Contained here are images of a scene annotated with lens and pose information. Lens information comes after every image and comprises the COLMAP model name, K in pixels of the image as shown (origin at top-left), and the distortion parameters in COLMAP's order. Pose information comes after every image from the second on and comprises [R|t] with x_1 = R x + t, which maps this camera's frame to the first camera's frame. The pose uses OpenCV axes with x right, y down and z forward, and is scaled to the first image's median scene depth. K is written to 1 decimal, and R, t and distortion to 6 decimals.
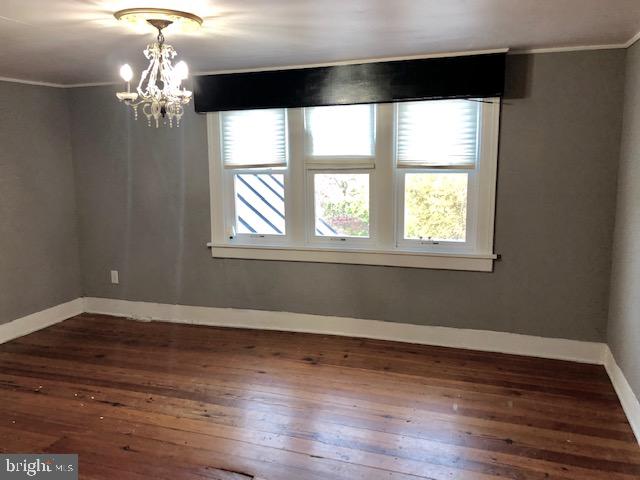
lens RADIAL K [[531.8, 0, 320.0], [0, 531.8, 240.0], [0, 0, 1]] dist [0.004263, -0.004547]
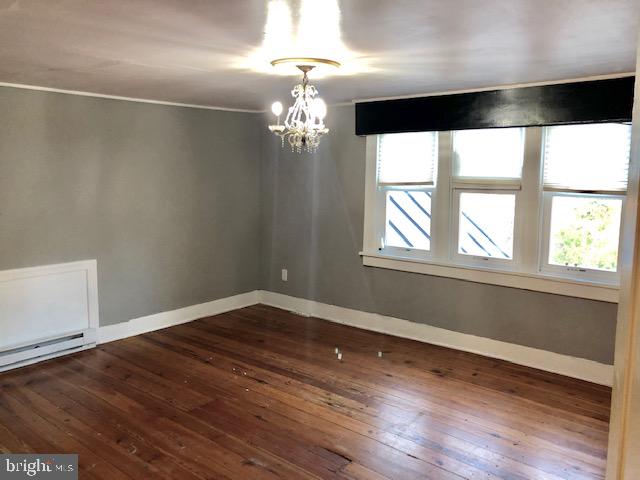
lens RADIAL K [[525.7, 0, 319.7], [0, 525.7, 223.5], [0, 0, 1]] dist [0.006596, -0.008983]
pose [[0.934609, 0.059842, -0.350607, 0.104479], [-0.078854, 0.996076, -0.040189, -0.003171], [0.346826, 0.065207, 0.935660, -0.058073]]
